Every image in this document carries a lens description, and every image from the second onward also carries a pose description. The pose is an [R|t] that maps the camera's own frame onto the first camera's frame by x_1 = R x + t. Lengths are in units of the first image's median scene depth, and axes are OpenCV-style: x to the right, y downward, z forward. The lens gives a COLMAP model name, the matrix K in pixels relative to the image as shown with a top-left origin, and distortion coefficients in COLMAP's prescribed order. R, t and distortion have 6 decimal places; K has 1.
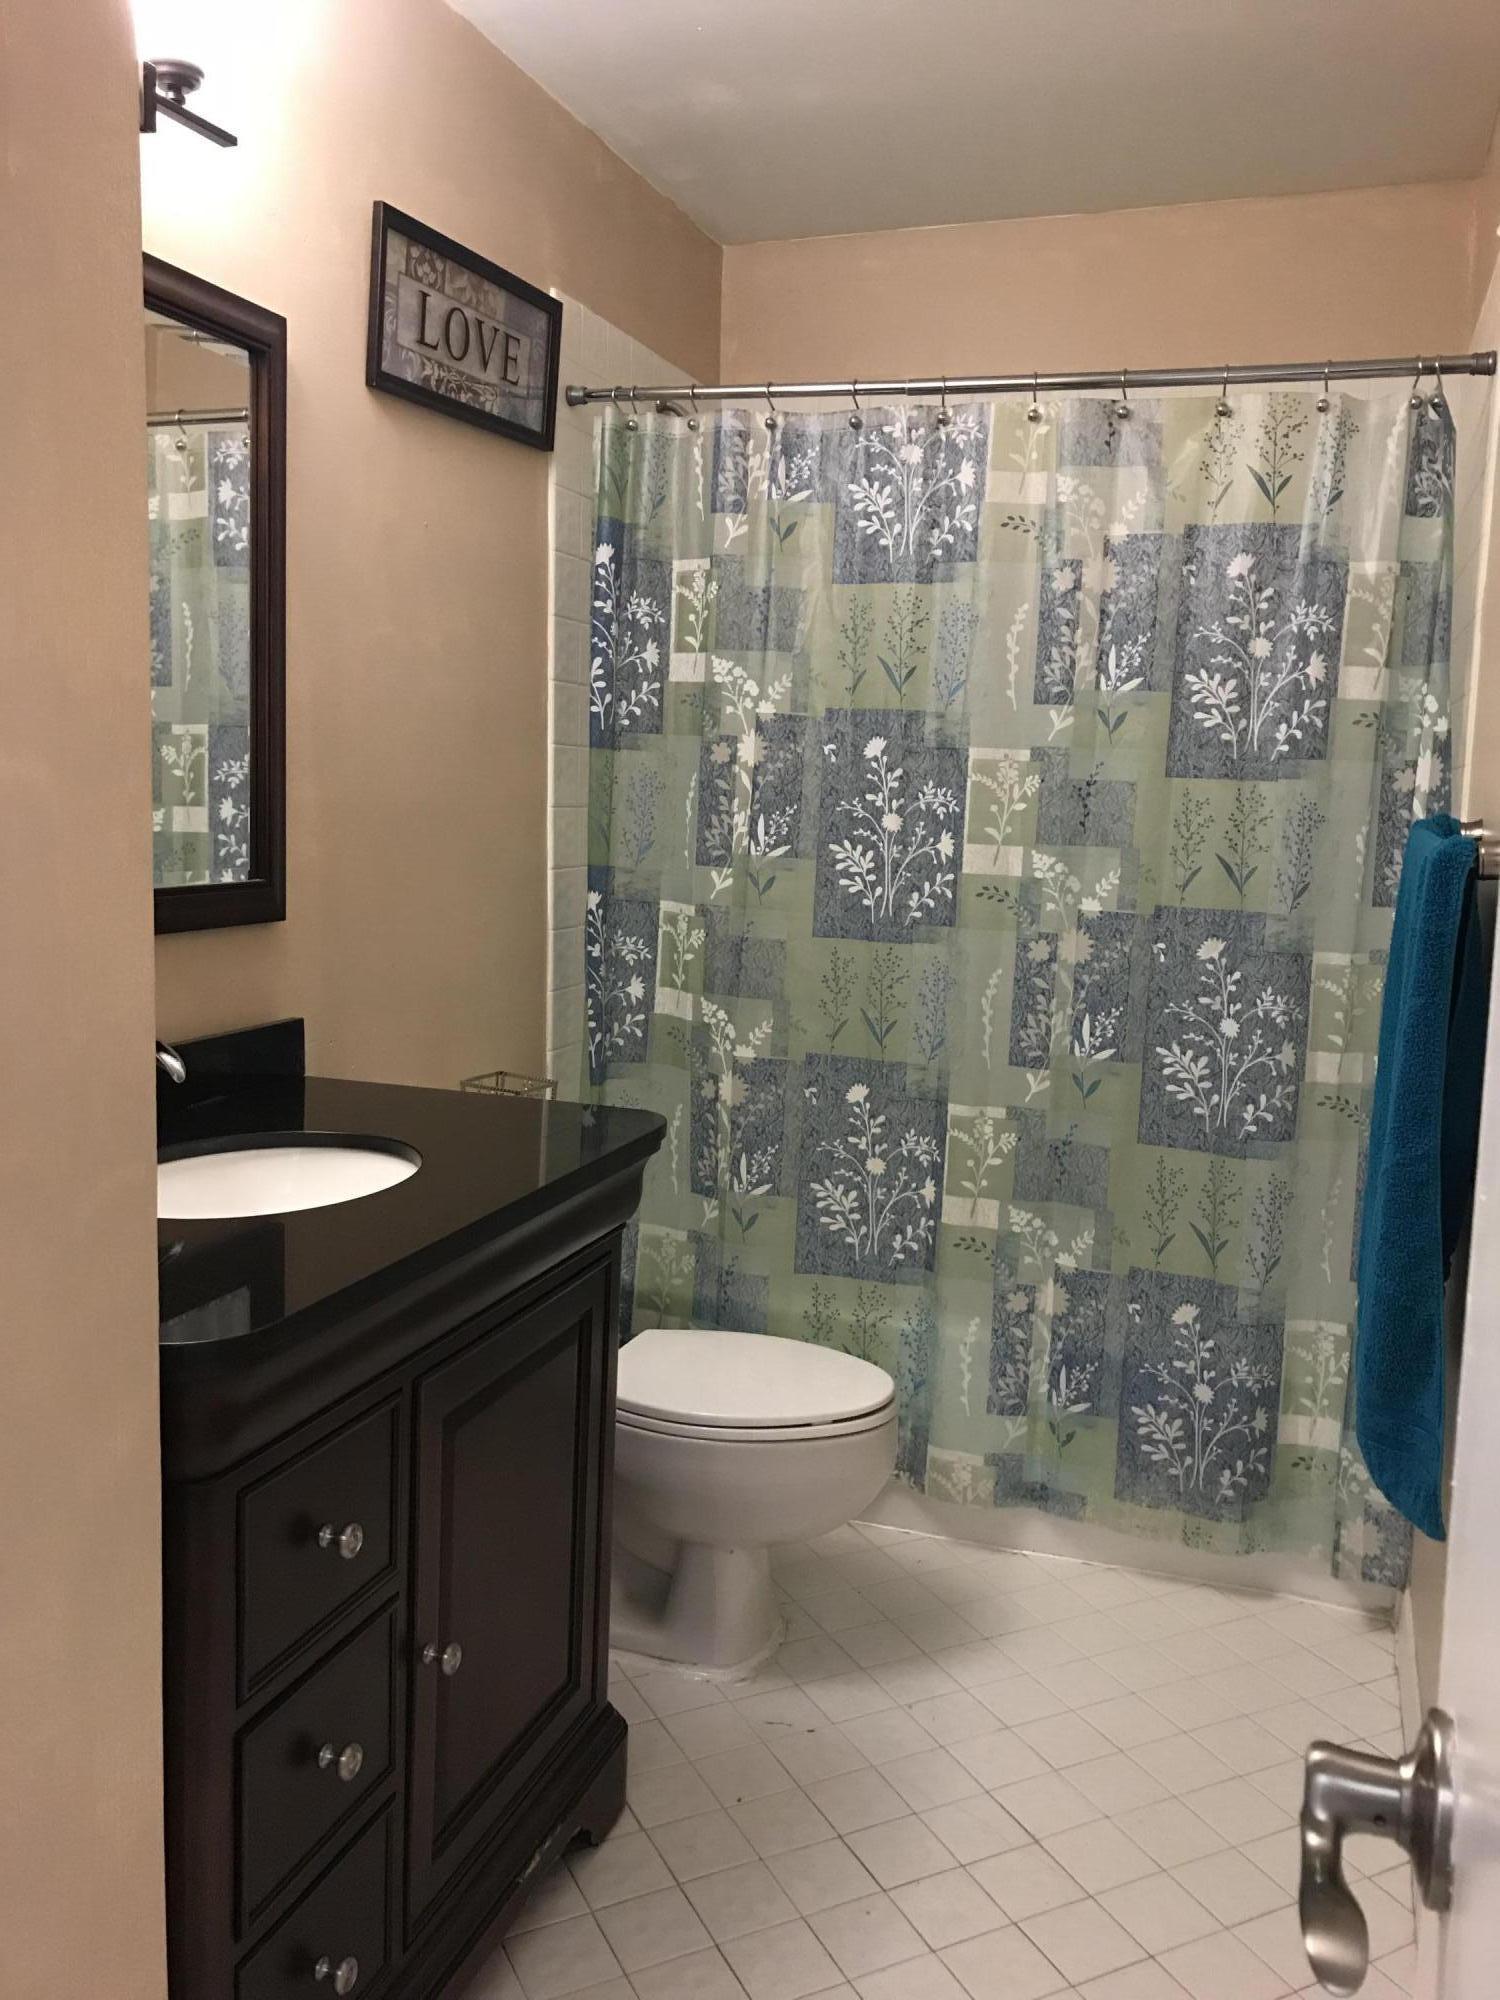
lens RADIAL K [[1650.3, 0, 750.1], [0, 1650.3, 997.8], [0, 0, 1]] dist [0.015893, 0.009270]
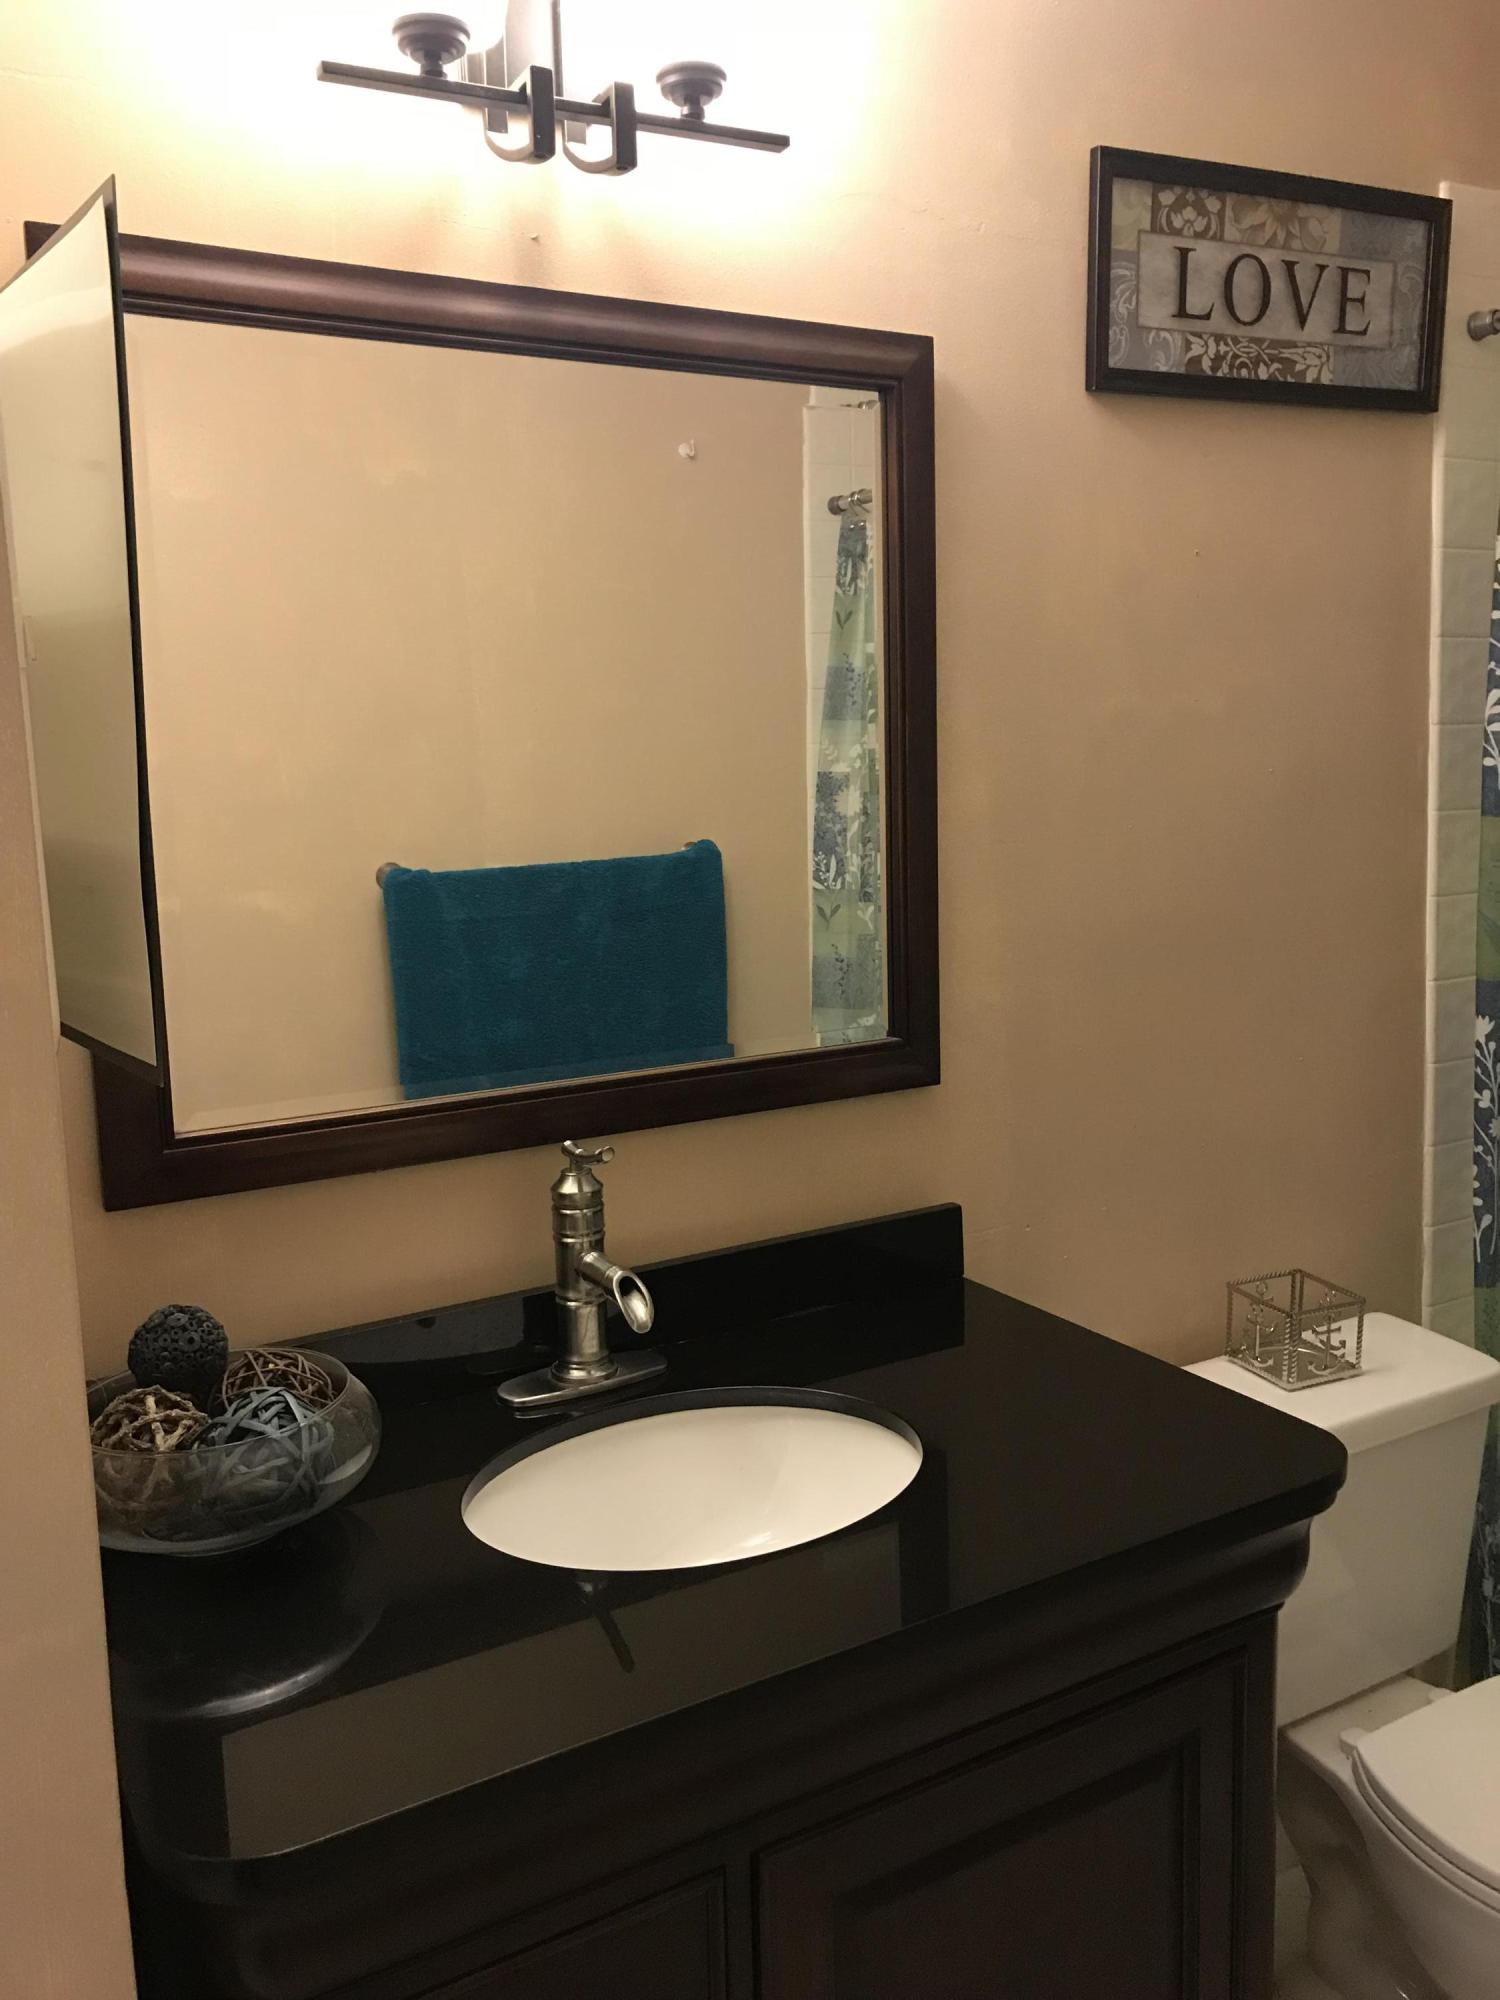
lens RADIAL K [[1650.3, 0, 748.5], [0, 1650.3, 997.8], [0, 0, 1]] dist [0.015893, 0.009270]
pose [[0.759134, 0.036977, -0.649884, 0.151390], [-0.029395, 0.999314, 0.022522, -0.093300], [0.650271, 0.002006, 0.759700, 0.290261]]
